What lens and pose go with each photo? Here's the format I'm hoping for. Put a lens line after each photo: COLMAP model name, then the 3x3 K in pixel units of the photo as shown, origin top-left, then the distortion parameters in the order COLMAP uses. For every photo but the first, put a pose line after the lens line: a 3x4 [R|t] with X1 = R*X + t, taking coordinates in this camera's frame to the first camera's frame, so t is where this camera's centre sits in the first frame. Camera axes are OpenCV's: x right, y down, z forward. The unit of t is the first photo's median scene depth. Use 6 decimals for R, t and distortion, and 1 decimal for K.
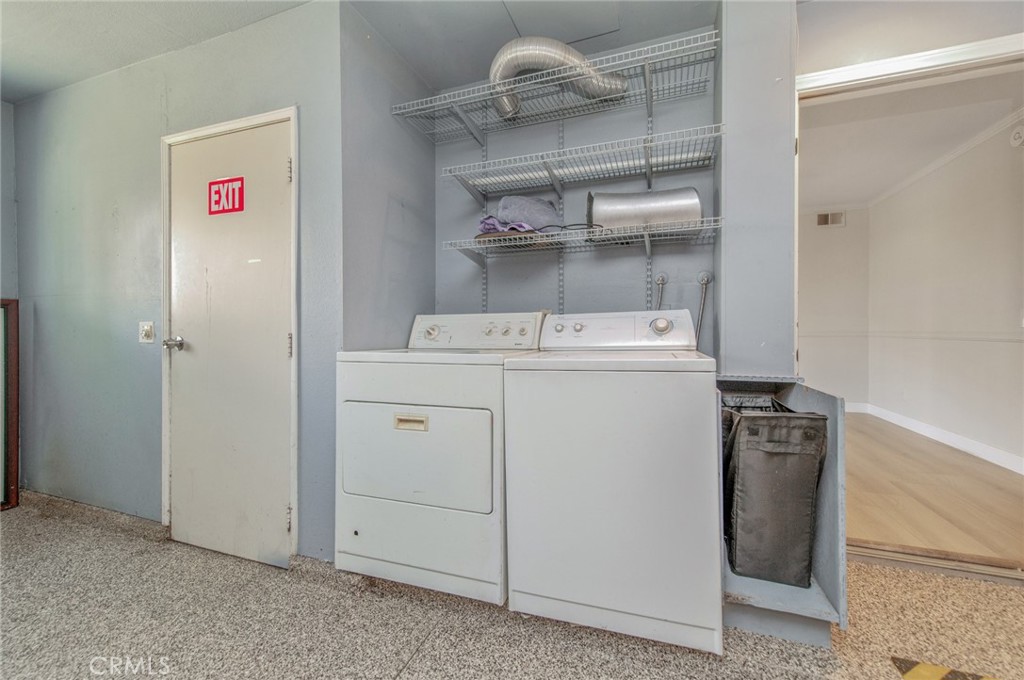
lens RADIAL K [[401.0, 0, 509.4], [0, 401.0, 333.4], [0, 0, 1]] dist [0.015427, -0.002999]
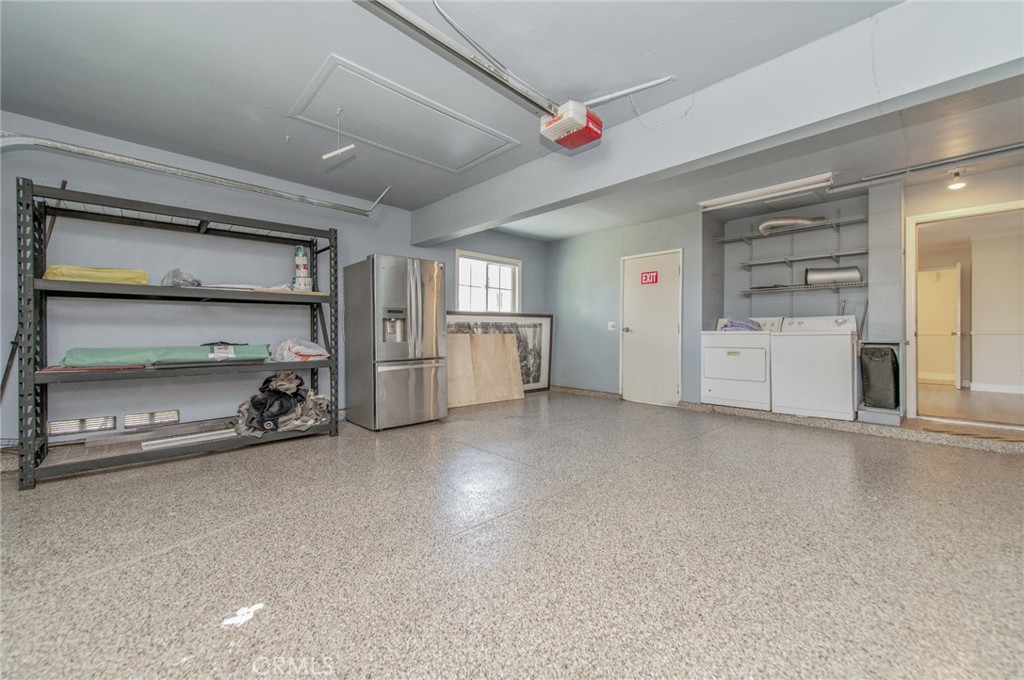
lens RADIAL K [[401.0, 0, 511.5], [0, 401.0, 334.7], [0, 0, 1]] dist [0.015427, -0.002999]
pose [[0.898372, 0.007431, -0.439172, -0.332480], [-0.009775, 0.999947, -0.003076, 0.082524], [0.439126, 0.007057, 0.898398, -2.014576]]
